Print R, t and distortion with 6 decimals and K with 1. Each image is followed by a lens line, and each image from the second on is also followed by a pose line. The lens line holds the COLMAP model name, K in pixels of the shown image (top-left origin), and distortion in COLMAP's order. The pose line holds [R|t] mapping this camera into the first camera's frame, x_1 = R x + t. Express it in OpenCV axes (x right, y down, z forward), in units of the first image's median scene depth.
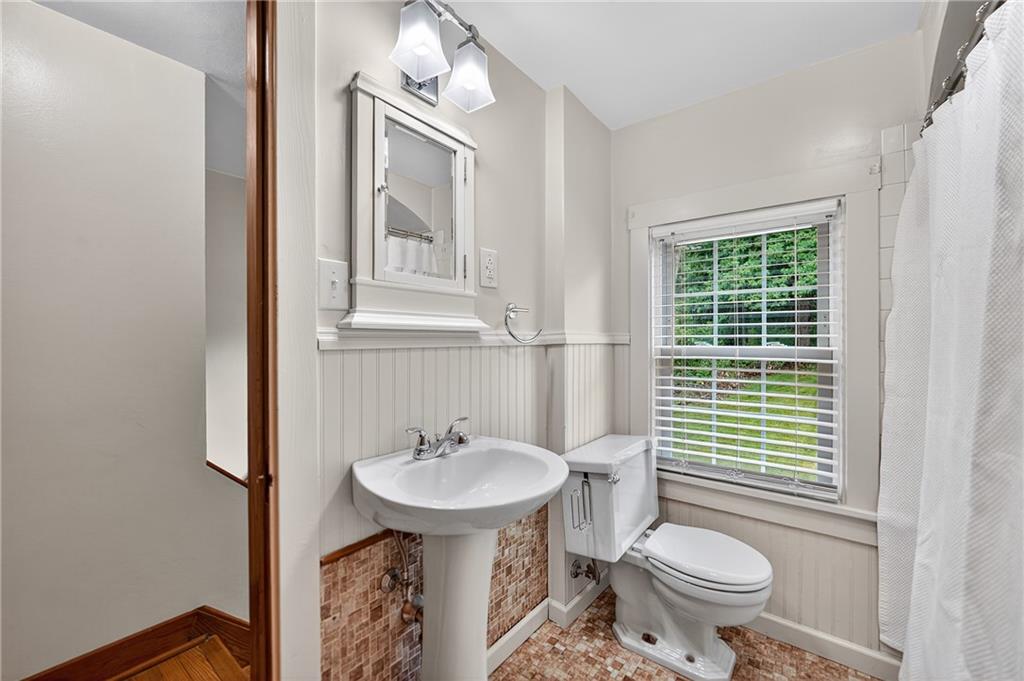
lens RADIAL K [[417.6, 0, 512.0], [0, 417.6, 340.5], [0, 0, 1]] dist [-0.002628, -0.000150]
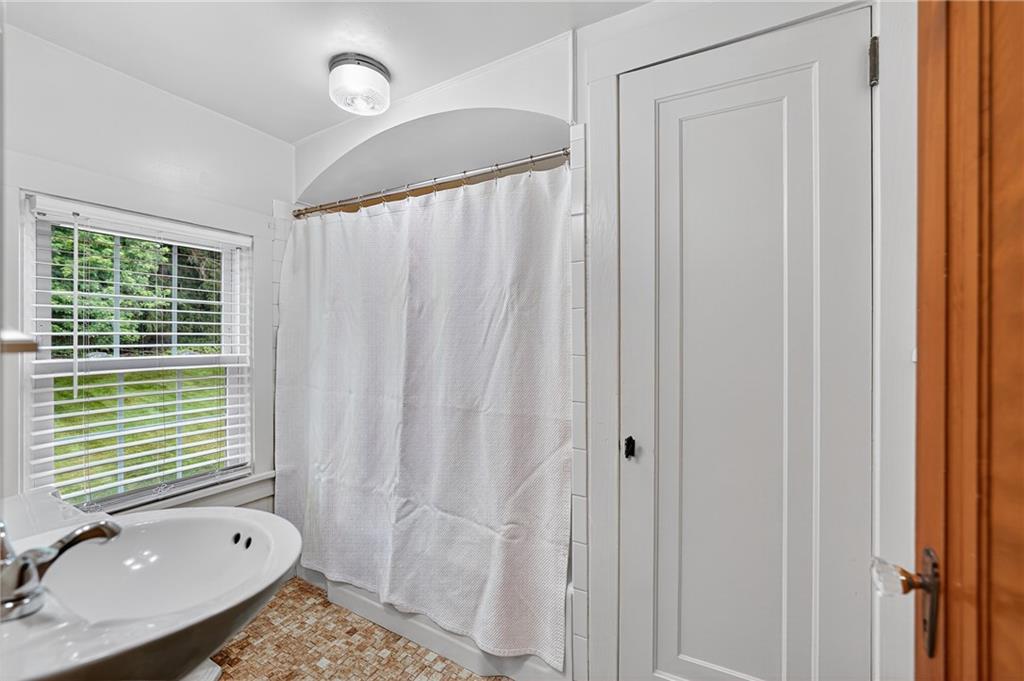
lens RADIAL K [[442.8, 0, 509.3], [0, 442.8, 335.9], [0, 0, 1]] dist [-0.000535, 0.000020]
pose [[-0.161700, 0.002806, 0.986836, -0.642922], [0.003936, 0.999990, -0.002199, -0.030438], [-0.986832, 0.003528, -0.161709, 0.397039]]
